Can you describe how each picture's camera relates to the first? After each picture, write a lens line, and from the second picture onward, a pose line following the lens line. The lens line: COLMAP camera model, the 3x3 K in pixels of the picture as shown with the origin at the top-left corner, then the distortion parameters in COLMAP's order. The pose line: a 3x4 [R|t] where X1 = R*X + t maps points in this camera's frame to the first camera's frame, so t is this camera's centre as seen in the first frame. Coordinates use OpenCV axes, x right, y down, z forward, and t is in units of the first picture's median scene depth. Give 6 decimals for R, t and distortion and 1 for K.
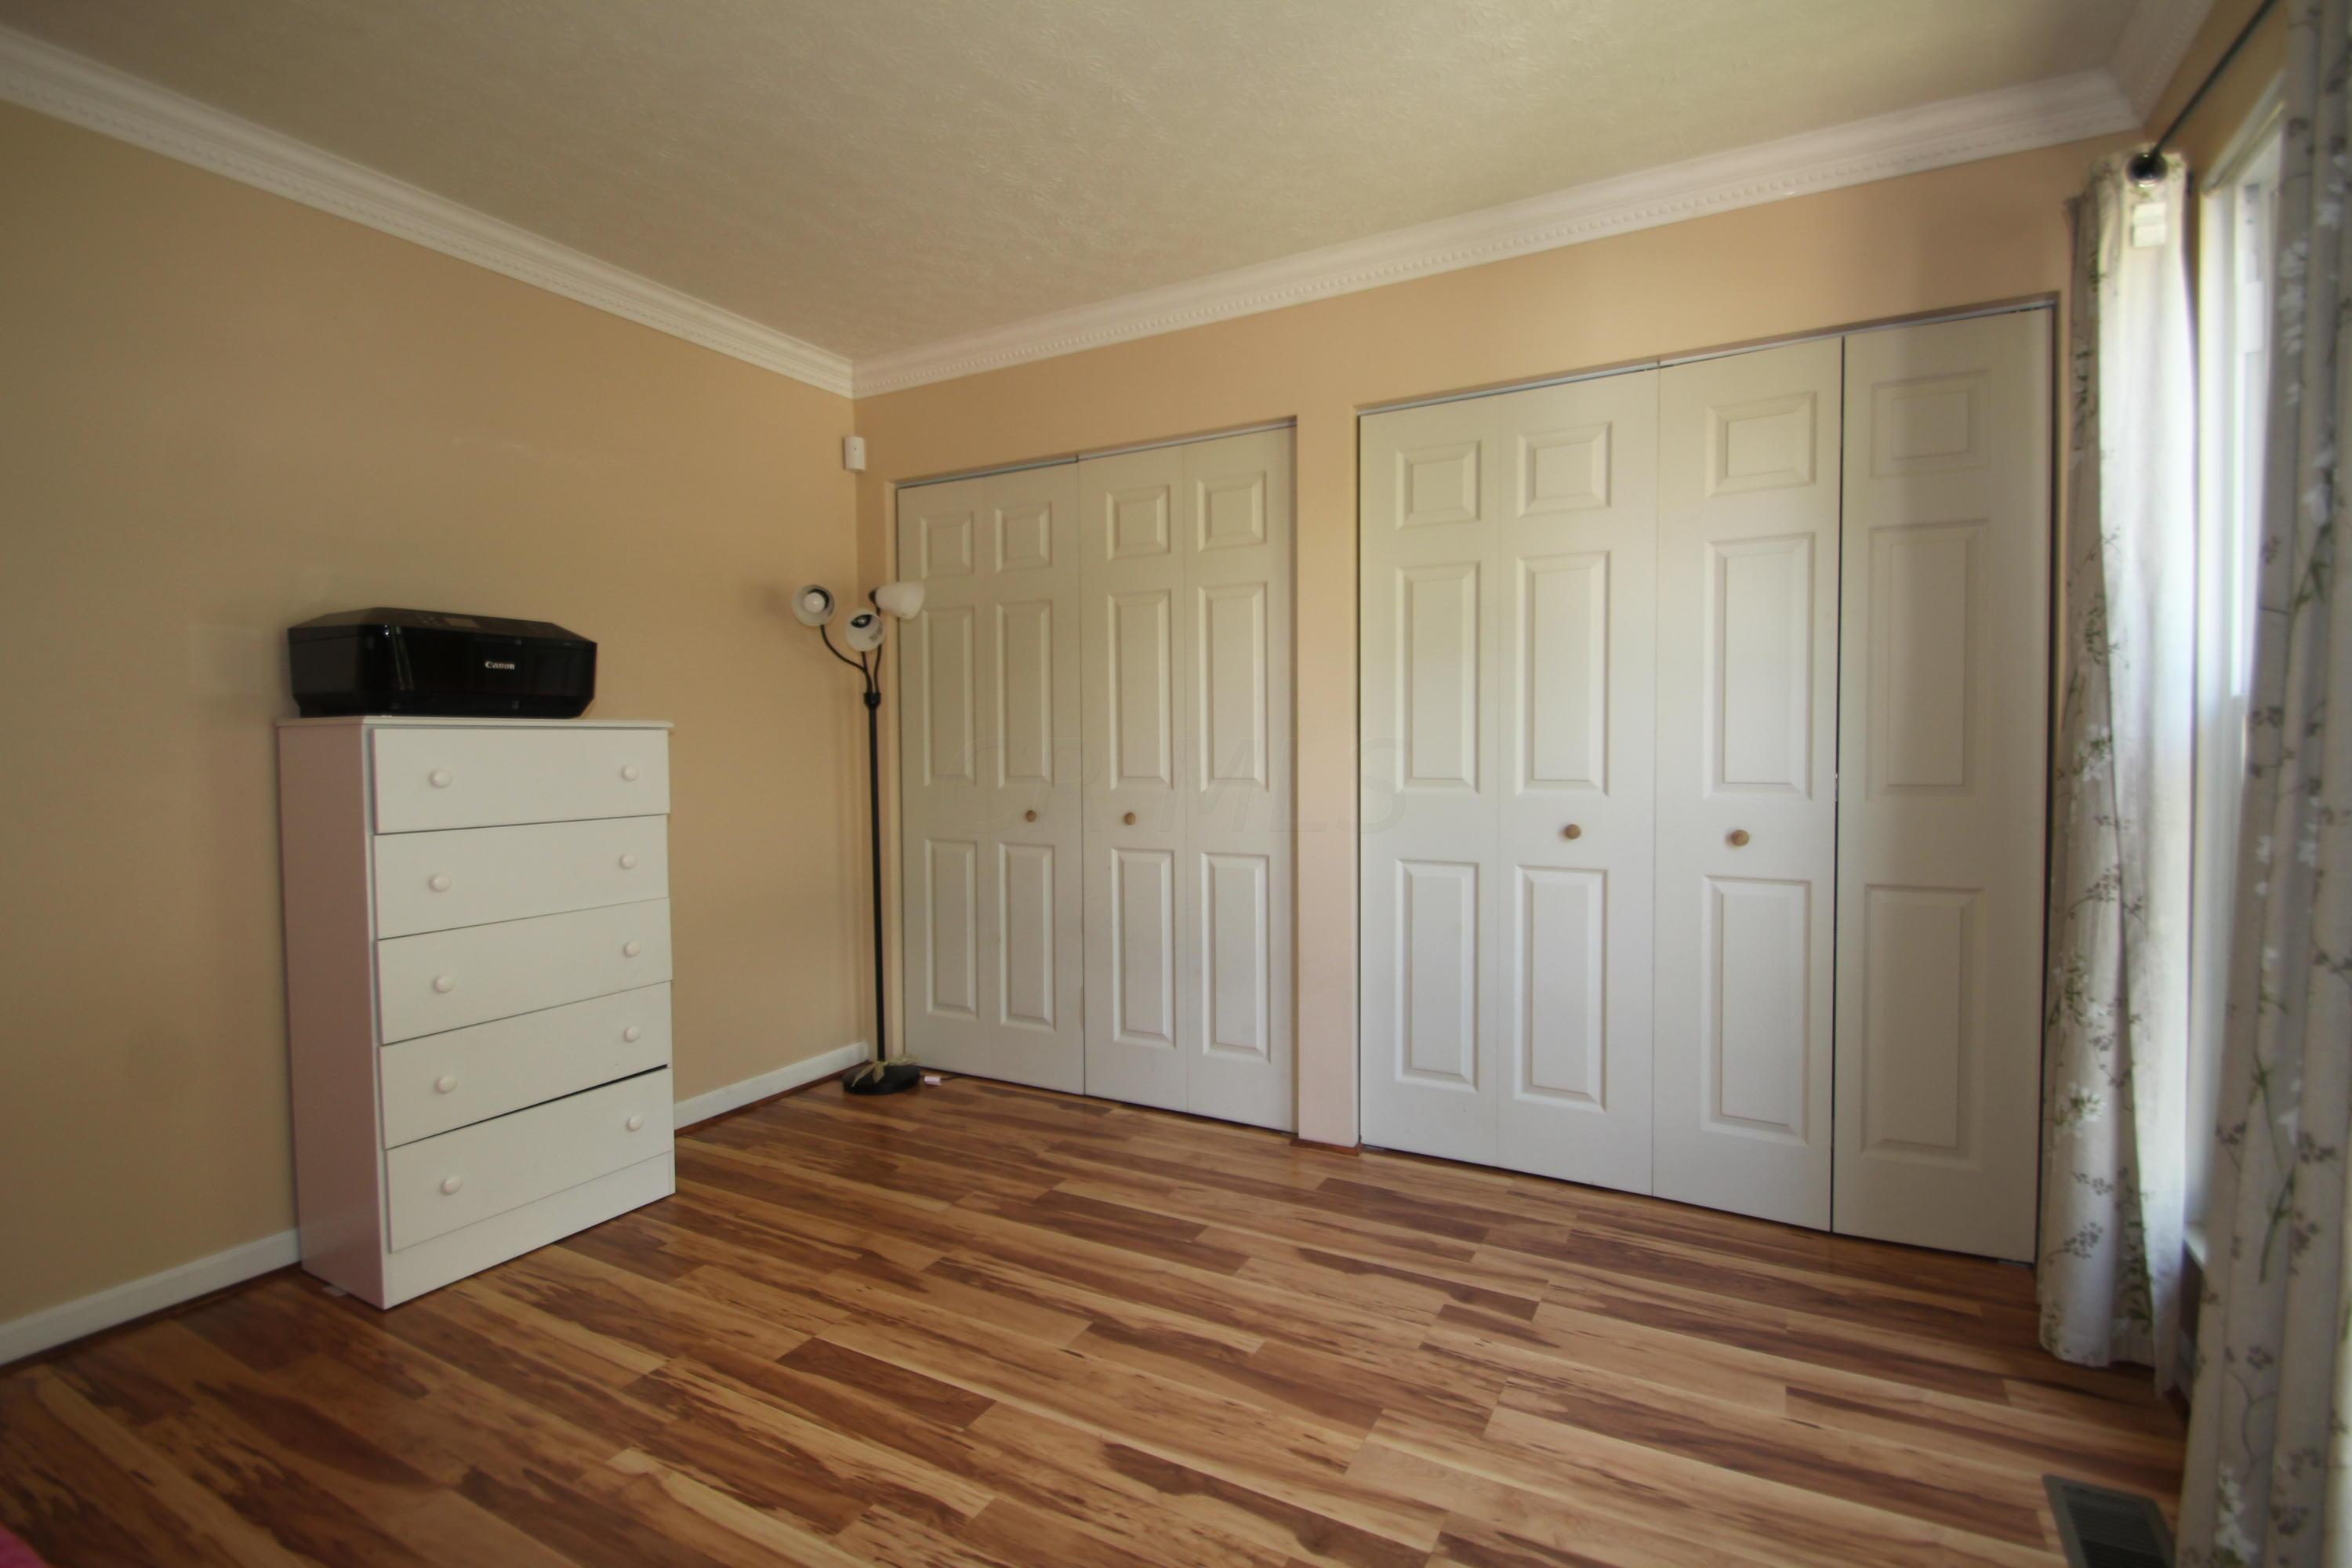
lens RADIAL K [[1082.2, 0, 1176.0], [0, 1082.2, 784.0], [0, 0, 1]] dist [0.023878, -0.037009]
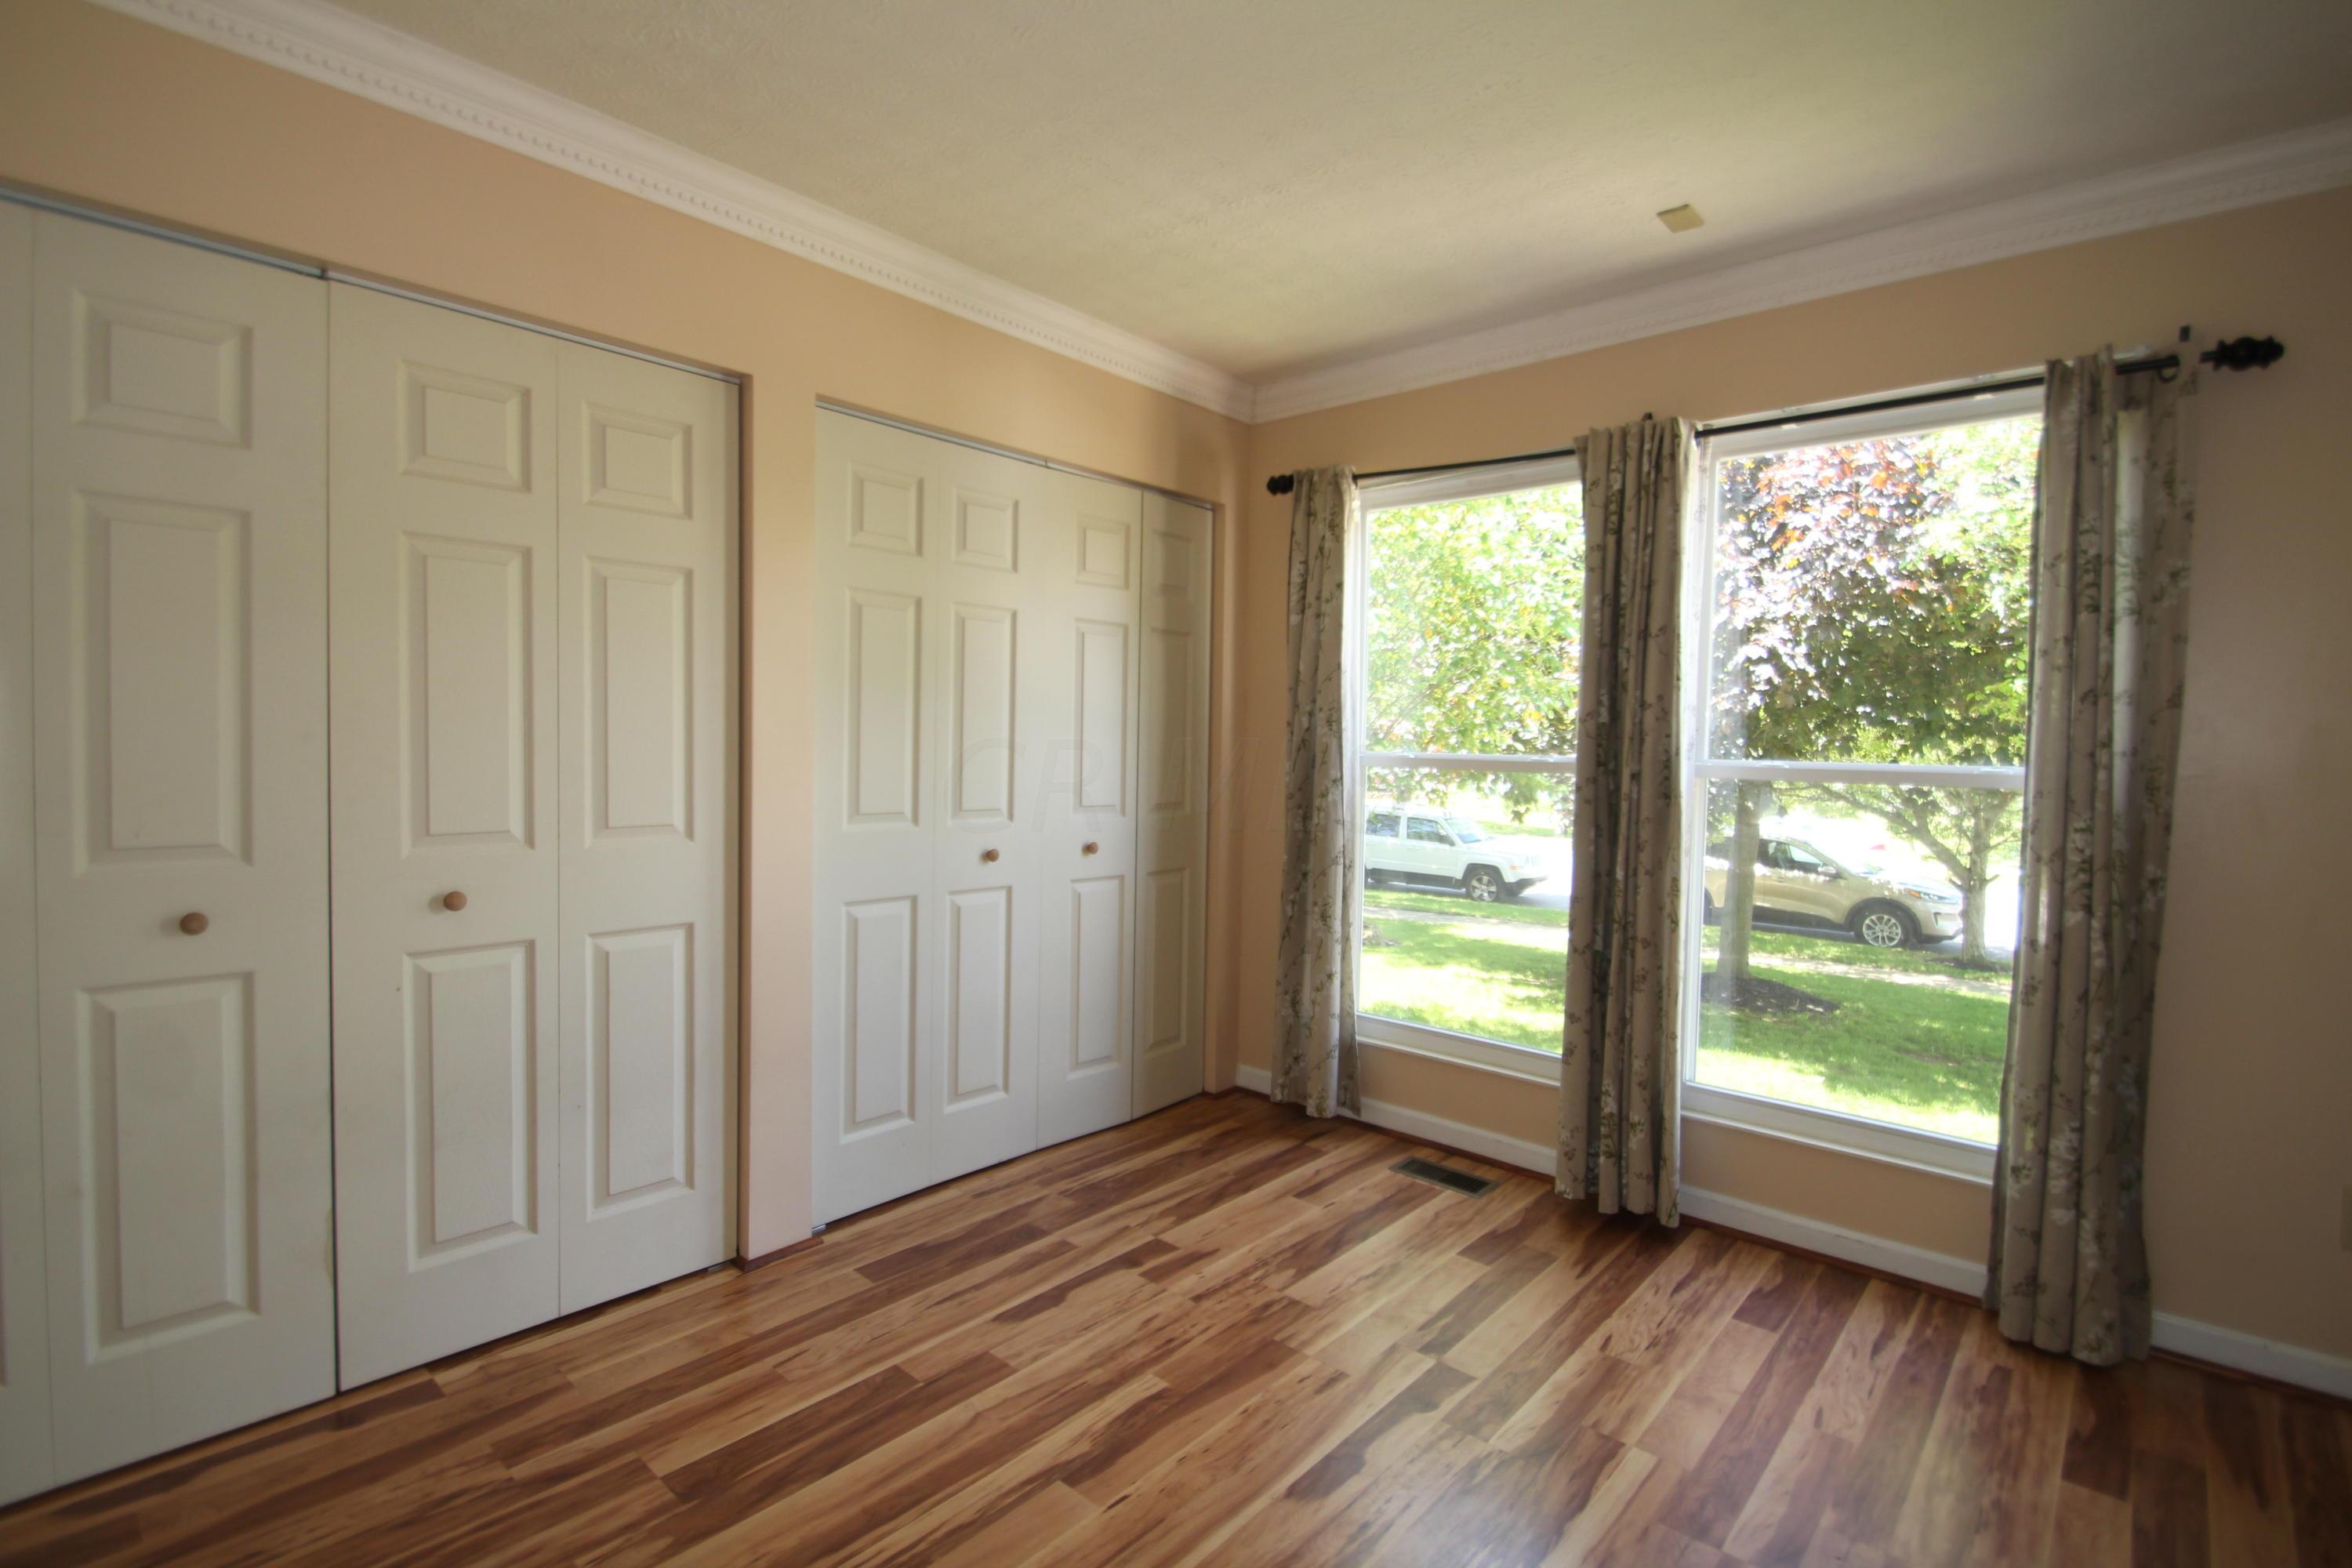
lens RADIAL K [[1090.2, 0, 1180.7], [0, 1090.2, 784.9], [0, 0, 1]] dist [0.004667, -0.015499]
pose [[0.217730, -0.028431, 0.975595, -0.742380], [0.015517, 0.999550, 0.025666, -0.058996], [-0.975886, 0.009550, 0.218073, 0.608886]]
